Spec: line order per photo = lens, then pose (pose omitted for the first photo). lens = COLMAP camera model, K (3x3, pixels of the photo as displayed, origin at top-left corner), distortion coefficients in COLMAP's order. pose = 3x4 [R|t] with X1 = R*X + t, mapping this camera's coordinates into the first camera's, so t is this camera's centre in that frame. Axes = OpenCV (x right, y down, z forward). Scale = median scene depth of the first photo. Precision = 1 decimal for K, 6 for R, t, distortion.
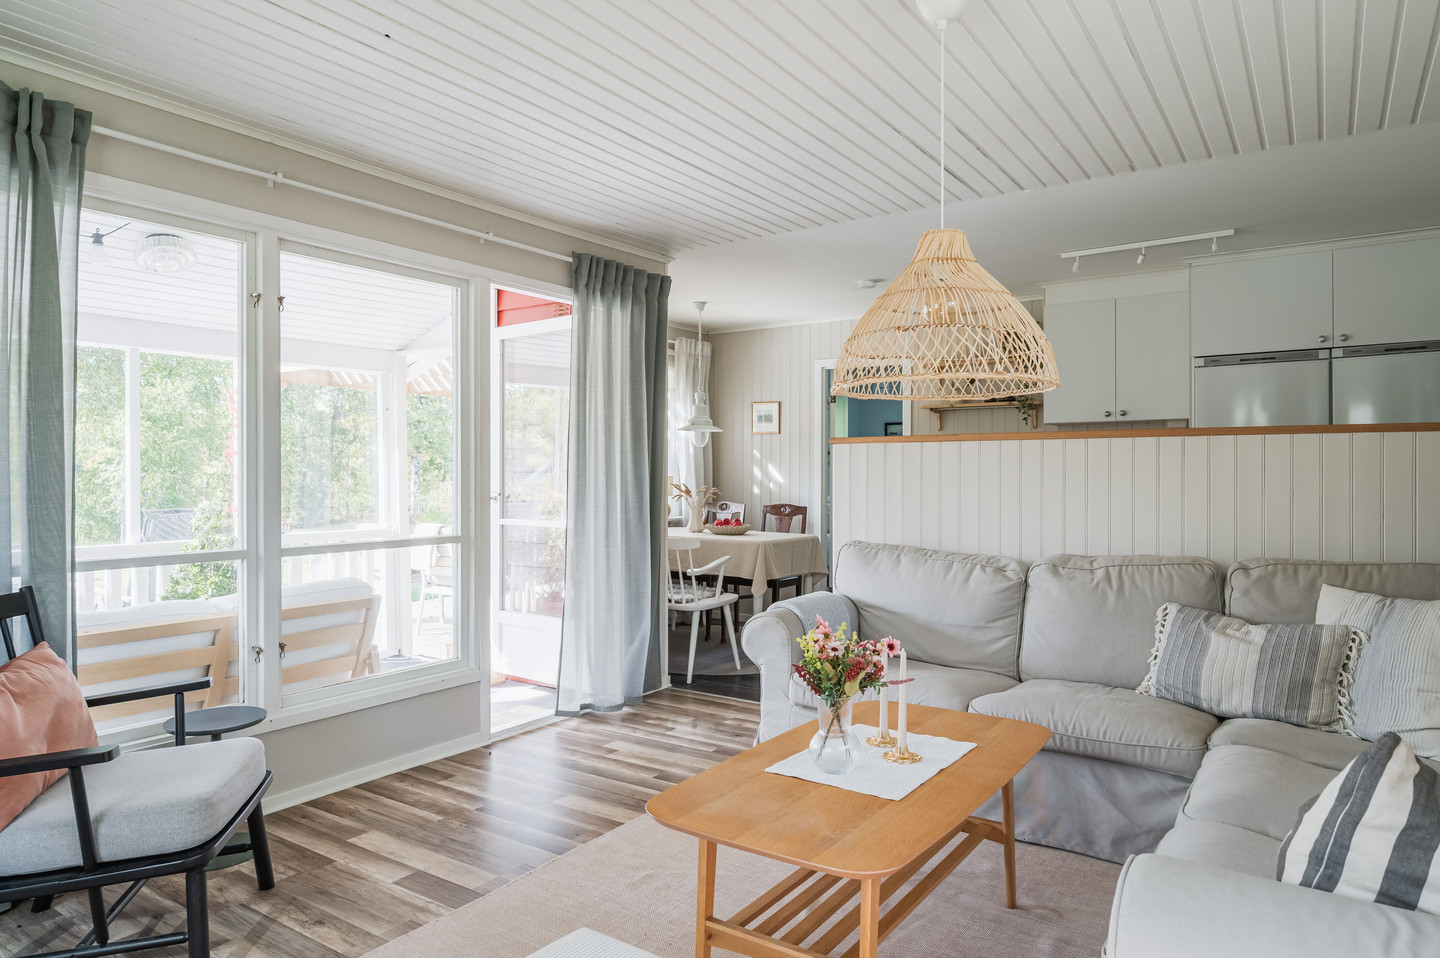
lens RADIAL K [[898.8, 0, 727.3], [0, 898.8, 473.0], [0, 0, 1]] dist [-0.004248, 0.001507]
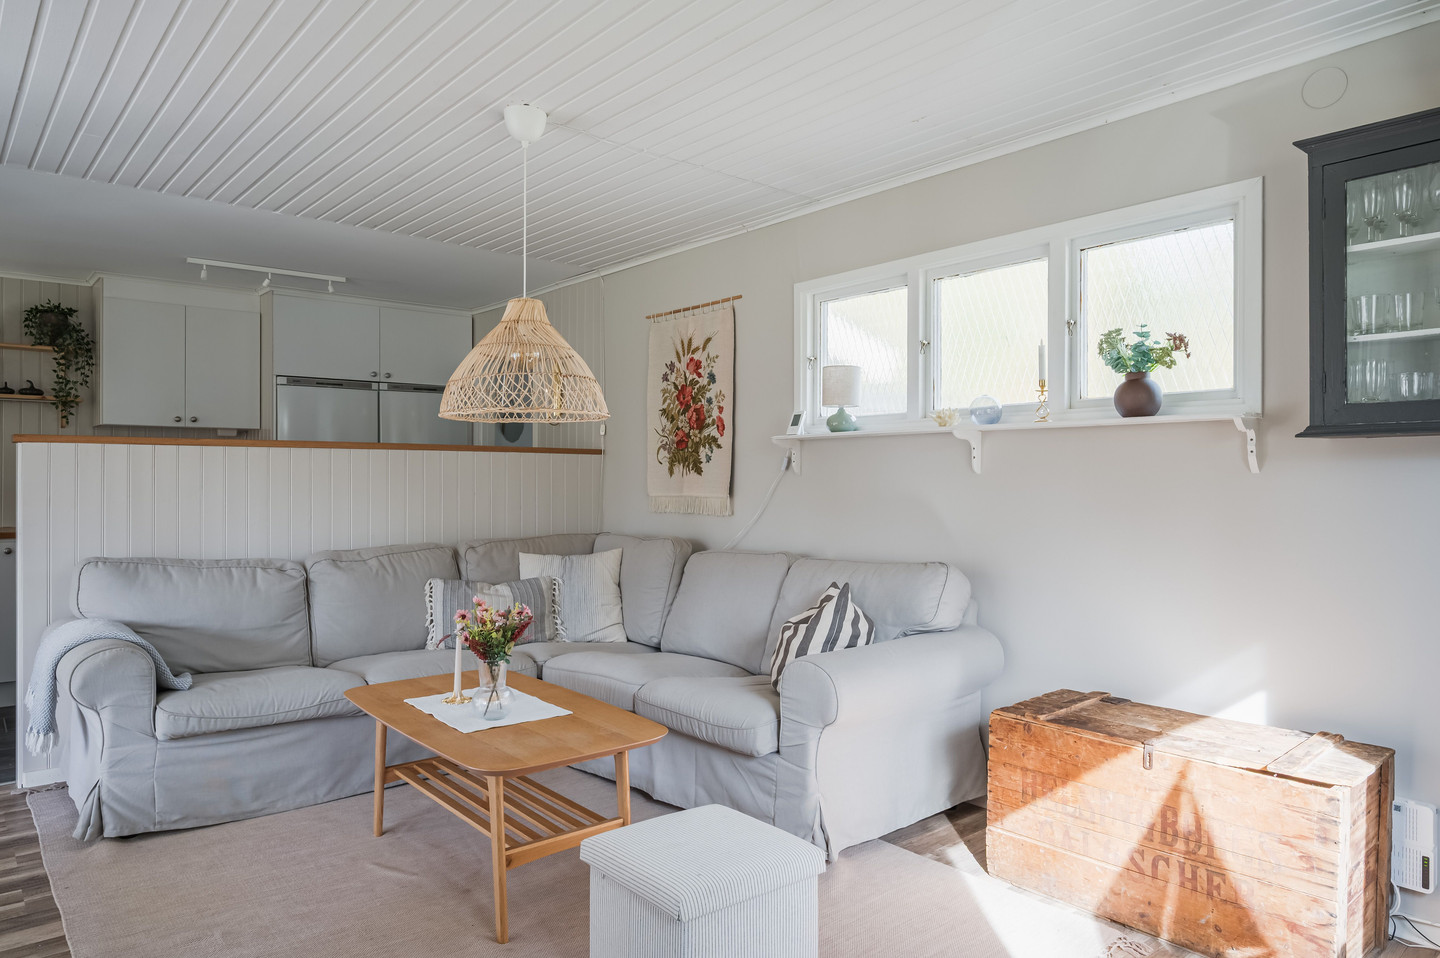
lens RADIAL K [[925.5, 0, 725.2], [0, 925.5, 479.4], [0, 0, 1]] dist [-0.003491, -0.001167]
pose [[0.263277, -0.000004, 0.964720, -0.710606], [-0.002431, 0.999997, 0.000668, -0.001293], [-0.964717, -0.002521, 0.263276, 0.242766]]
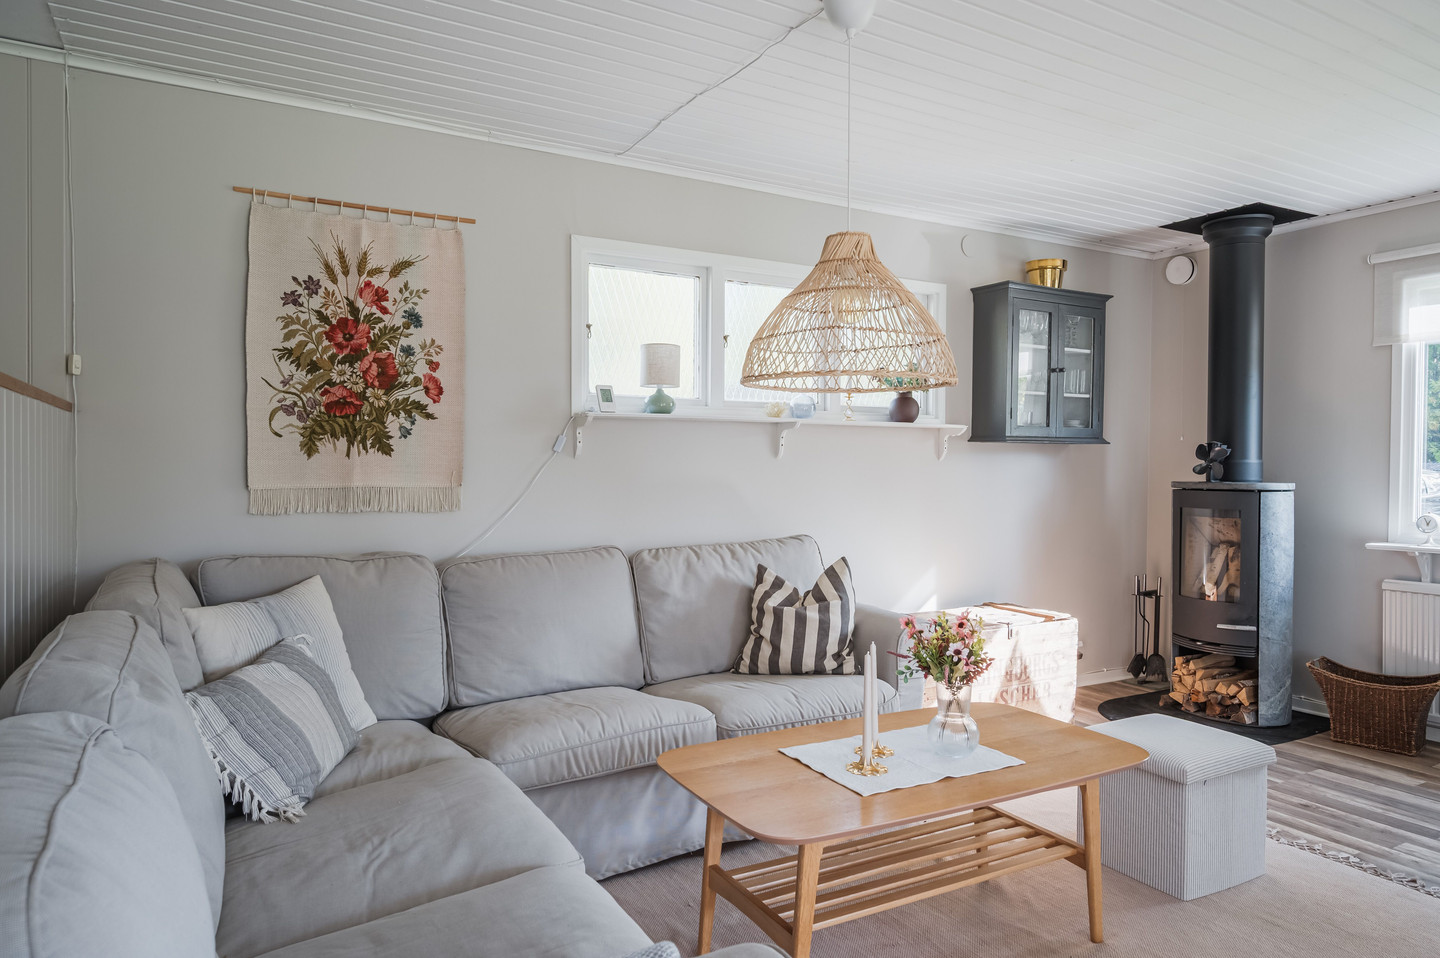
lens RADIAL K [[898.8, 0, 727.3], [0, 898.8, 473.0], [0, 0, 1]] dist [-0.004248, 0.001507]
pose [[-0.896757, -0.008606, 0.442440, -0.068997], [-0.005728, 0.999953, 0.007842, 0.002120], [-0.442487, 0.004498, -0.896764, 1.394711]]
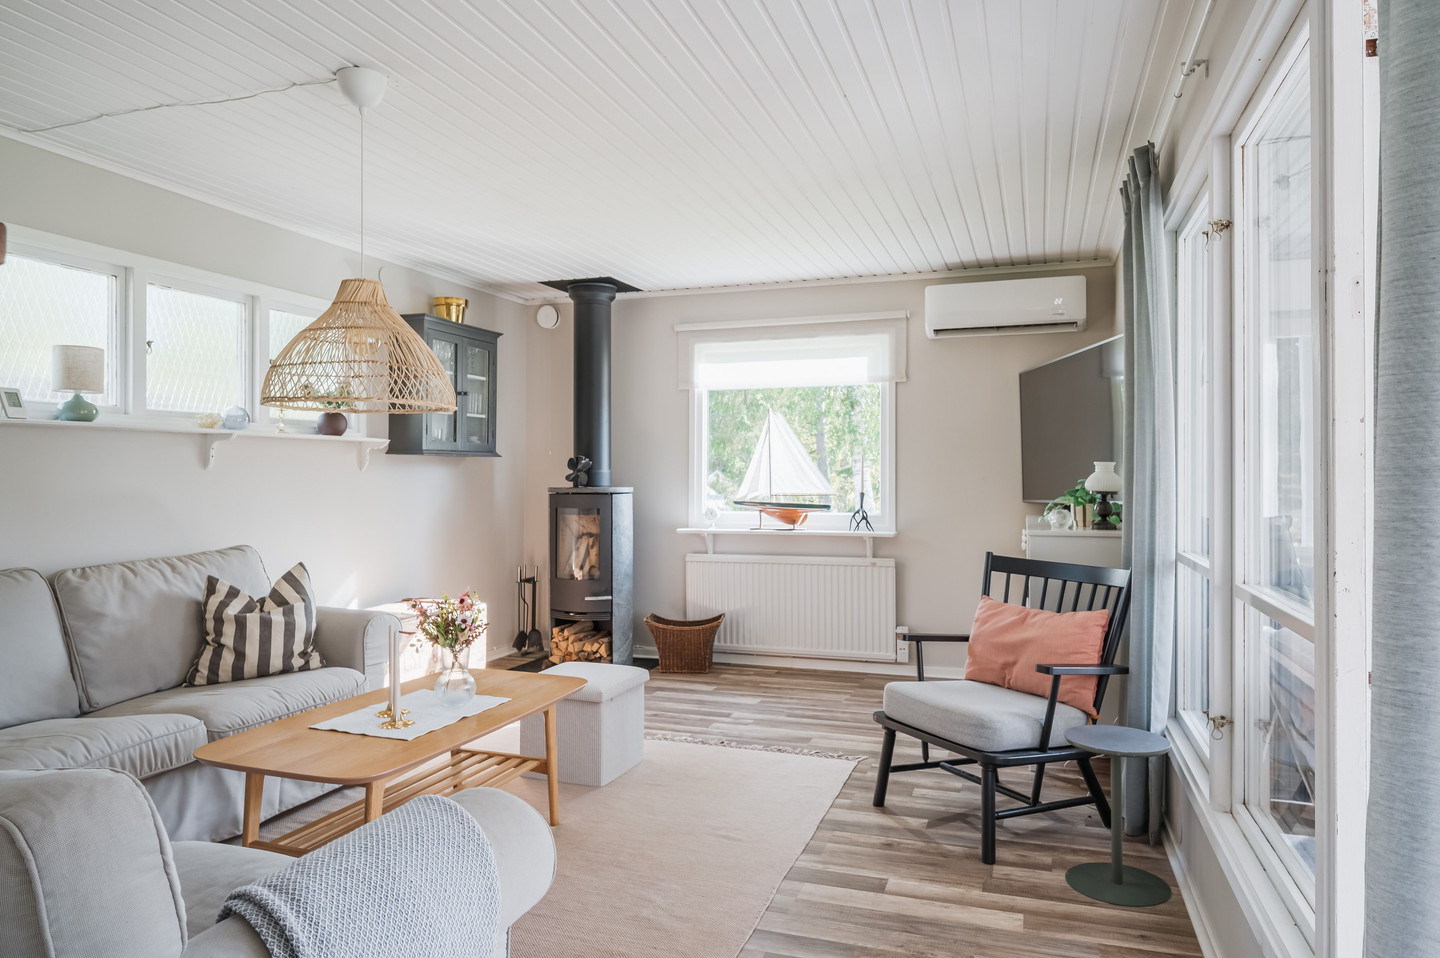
lens RADIAL K [[898.8, 0, 727.3], [0, 898.8, 473.0], [0, 0, 1]] dist [-0.004248, 0.001507]
pose [[-0.965241, 0.000822, -0.261361, 0.054446], [0.002071, 0.999988, -0.004504, 0.002749], [0.261354, -0.004889, -0.965231, 1.616101]]
